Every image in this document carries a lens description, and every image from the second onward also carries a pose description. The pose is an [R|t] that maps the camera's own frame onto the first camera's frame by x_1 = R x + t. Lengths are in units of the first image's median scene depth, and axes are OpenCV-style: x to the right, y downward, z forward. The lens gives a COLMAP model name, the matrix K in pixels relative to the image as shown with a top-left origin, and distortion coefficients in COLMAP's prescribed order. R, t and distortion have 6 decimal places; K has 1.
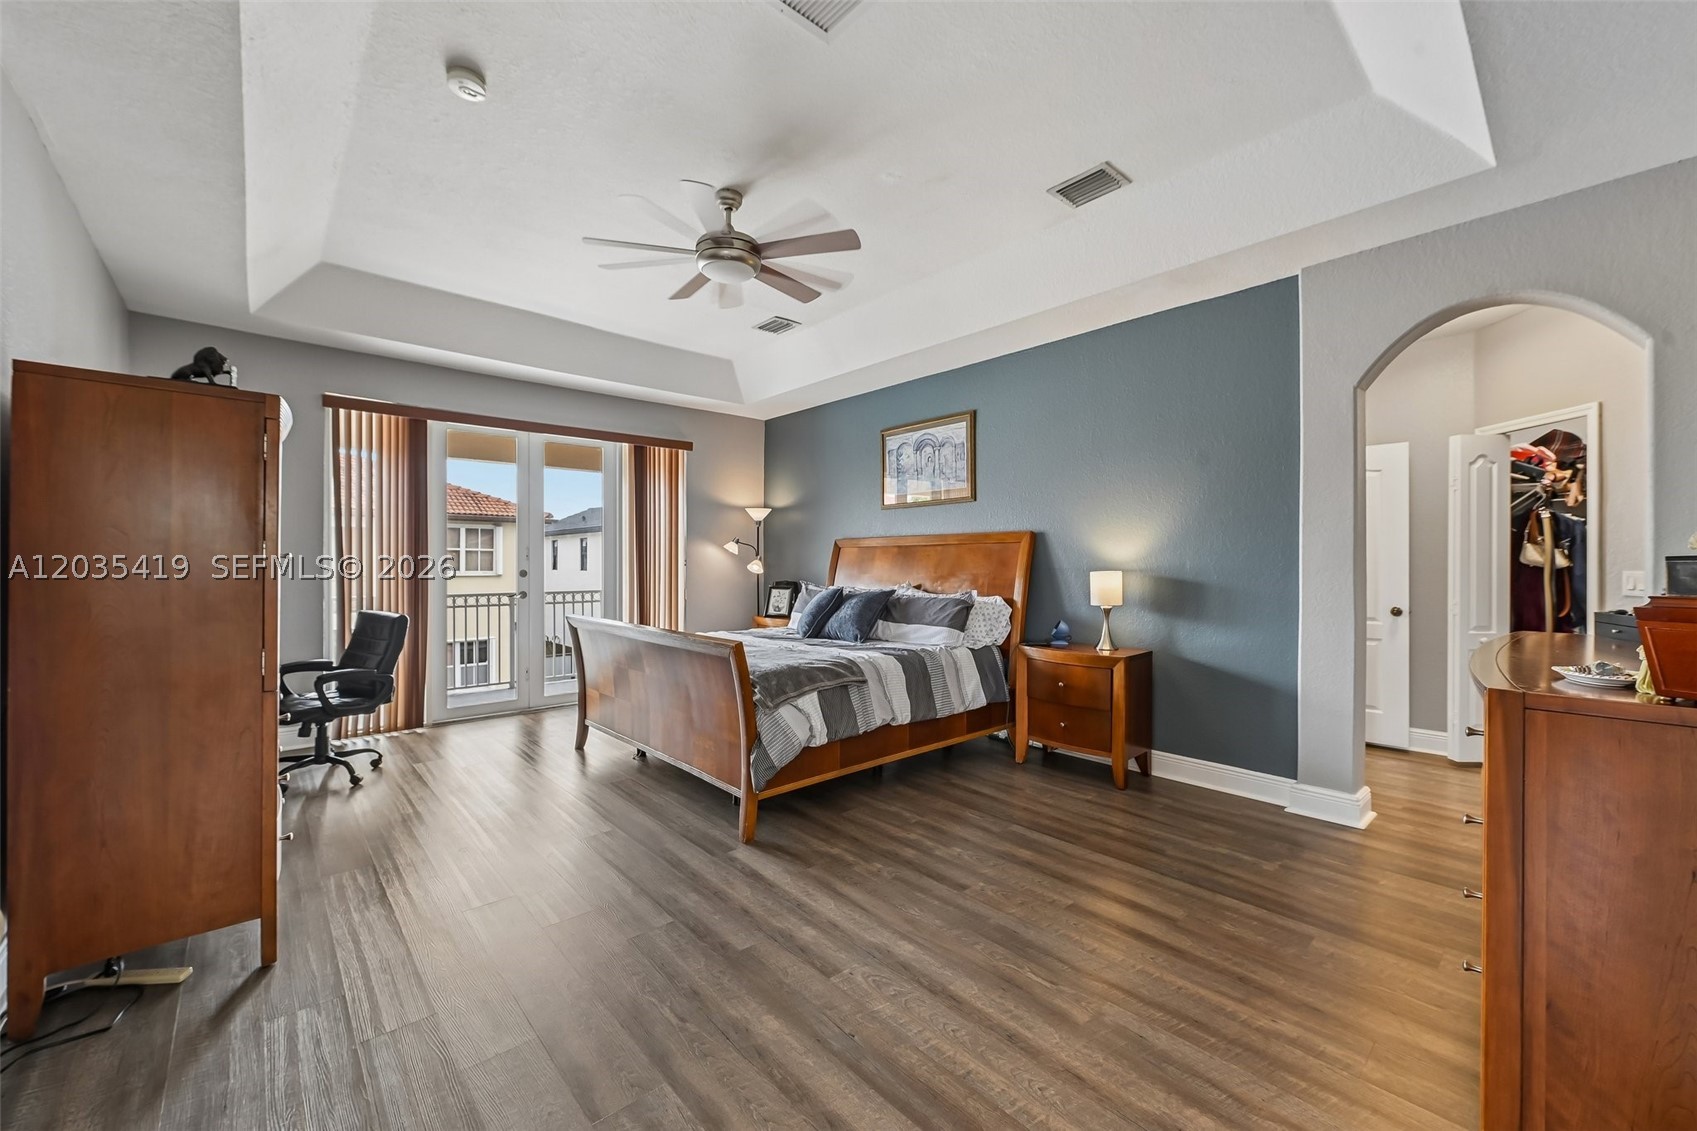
lens RADIAL K [[654.0, 0, 847.3], [0, 654.0, 566.4], [0, 0, 1]] dist [0.000253, -0.000608]
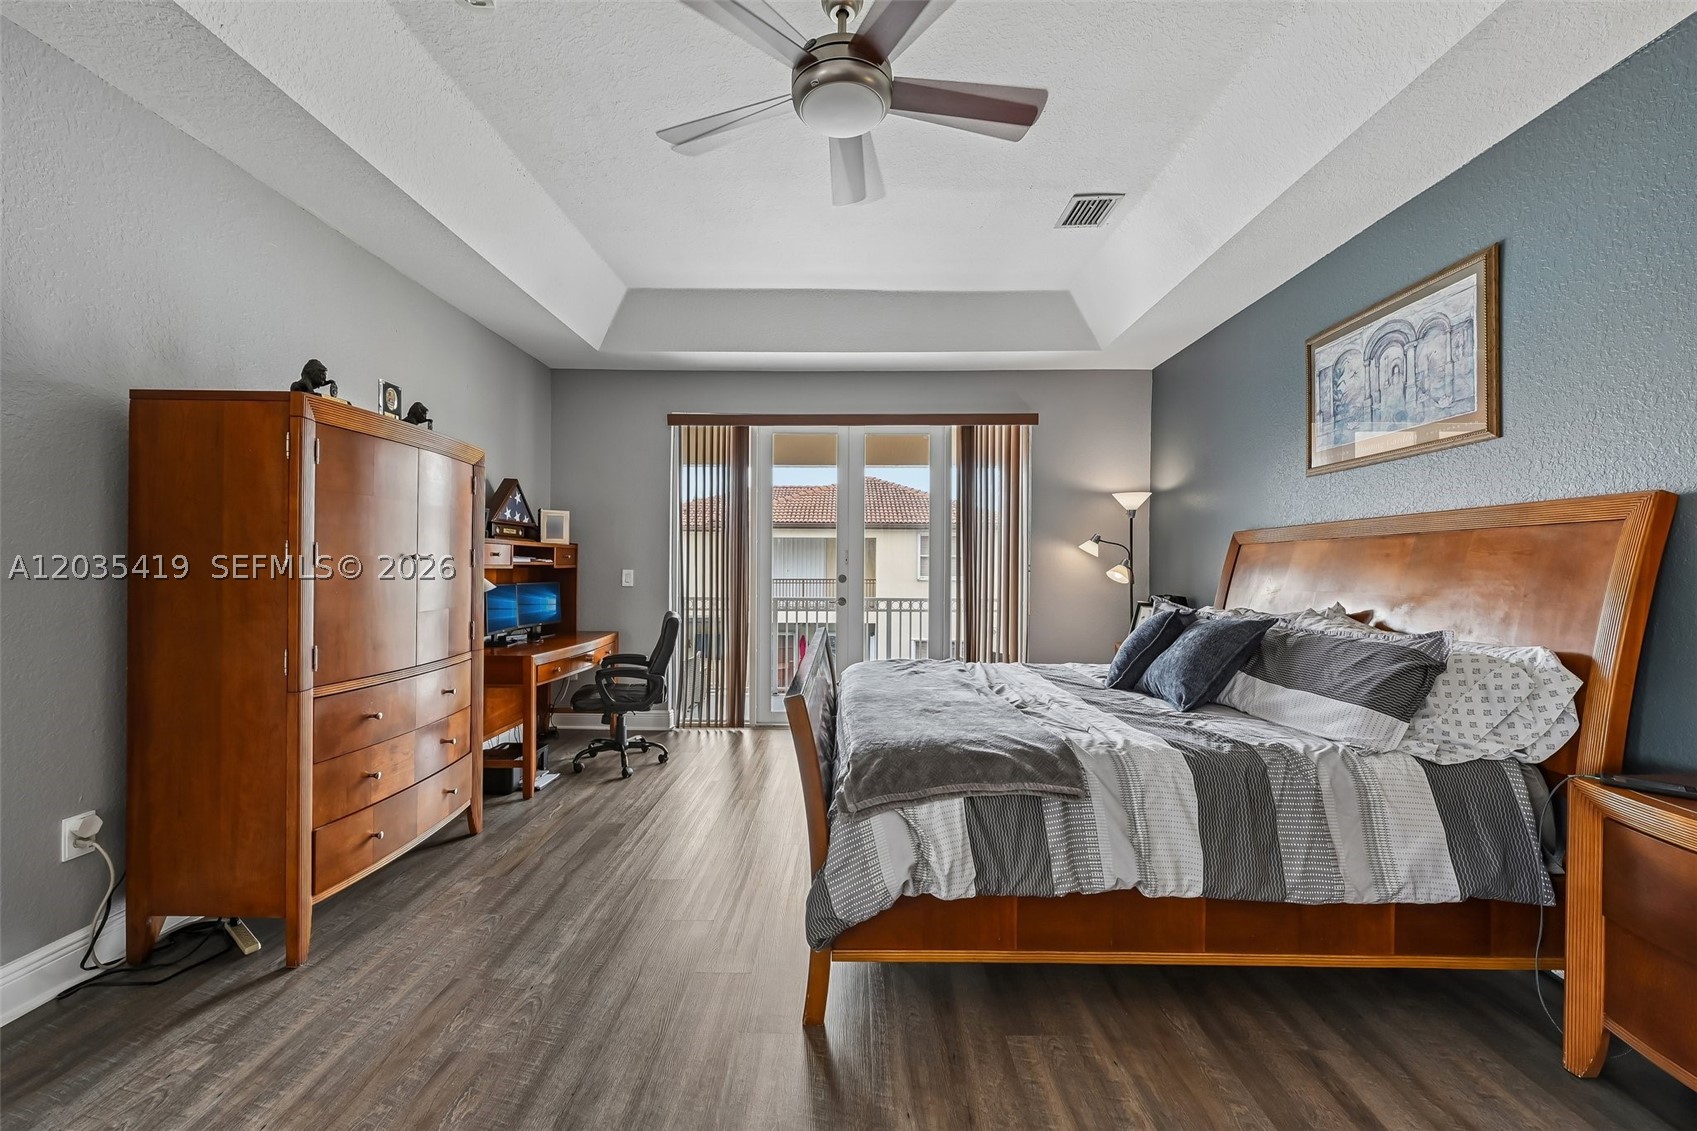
lens RADIAL K [[668.1, 0, 854.1], [0, 668.1, 570.1], [0, 0, 1]] dist [-0.004655, -0.000428]
pose [[0.738703, 0.005937, -0.674005, 0.203095], [-0.009346, 0.999955, -0.001434, -0.000396], [0.673967, 0.007359, 0.738725, 0.395355]]
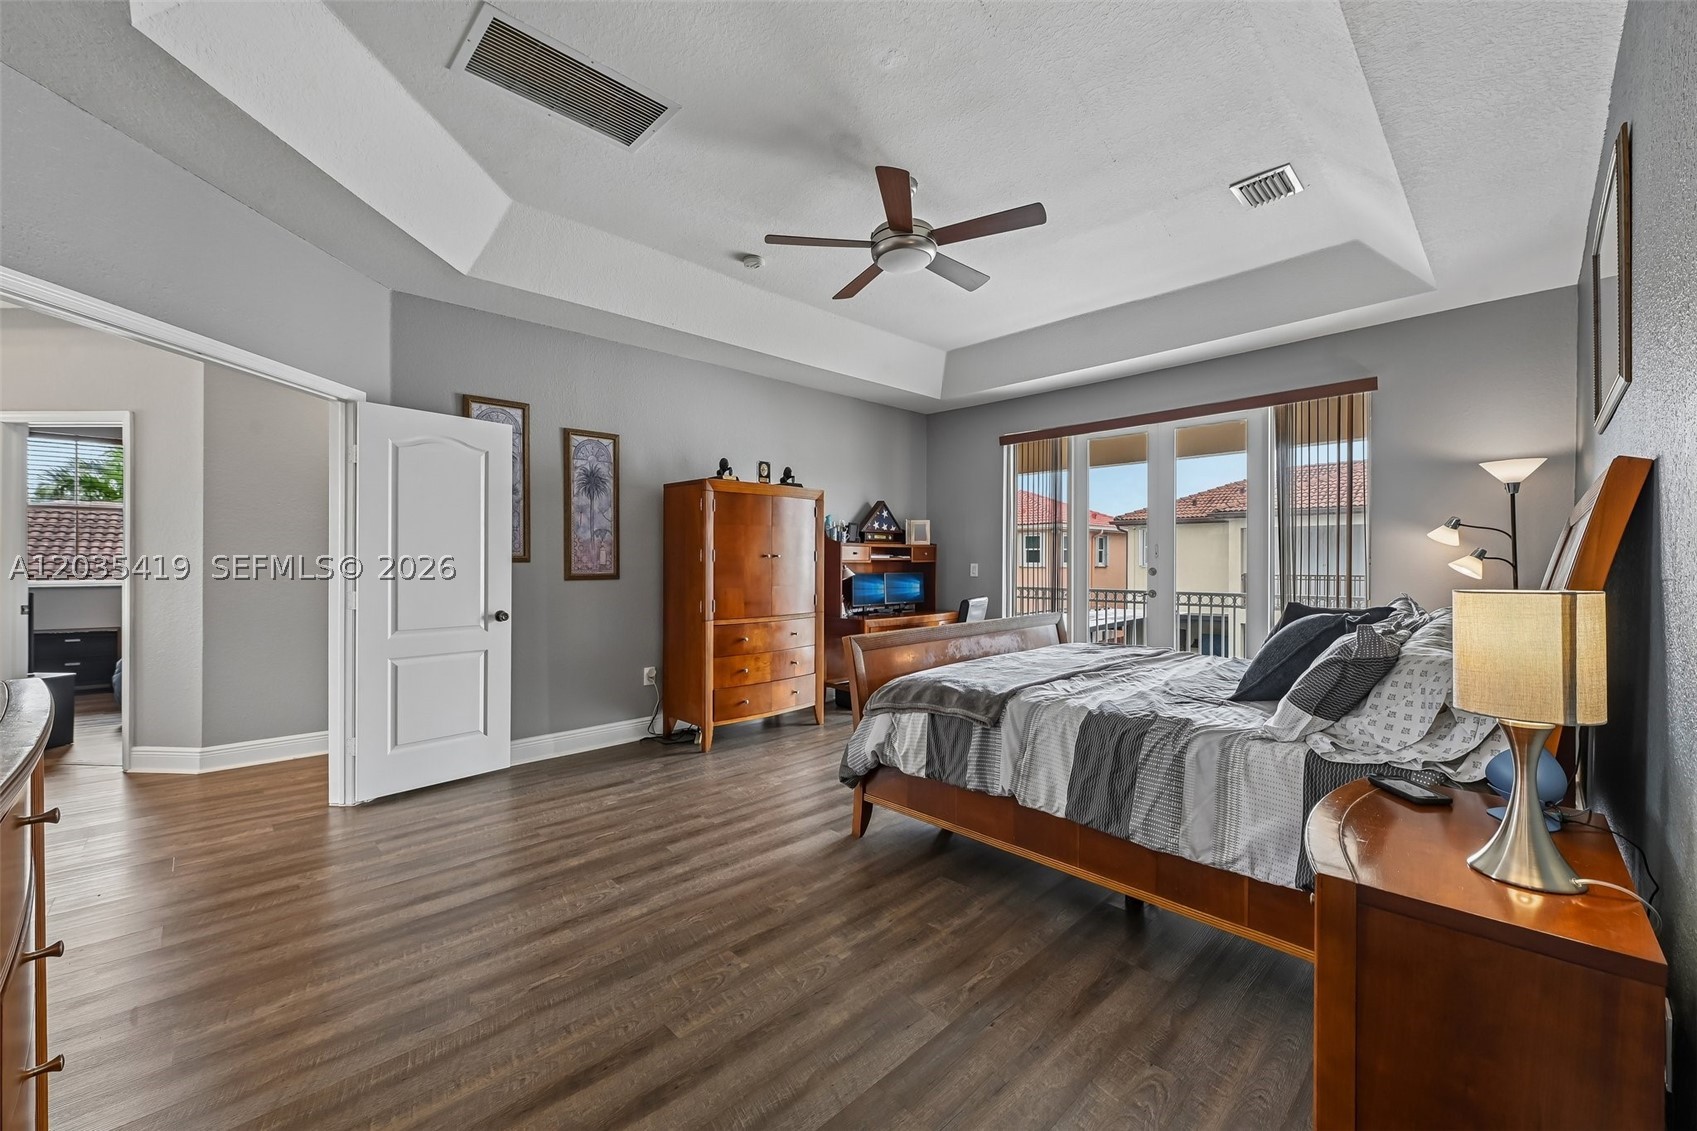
lens RADIAL K [[677.5, 0, 851.5], [0, 677.5, 562.3], [0, 0, 1]] dist [0.000125, -0.000116]
pose [[0.038755, 0.002010, -0.999247, 0.622799], [-0.006164, 0.999979, 0.001773, -0.002085], [0.999230, 0.006090, 0.038766, 0.663336]]
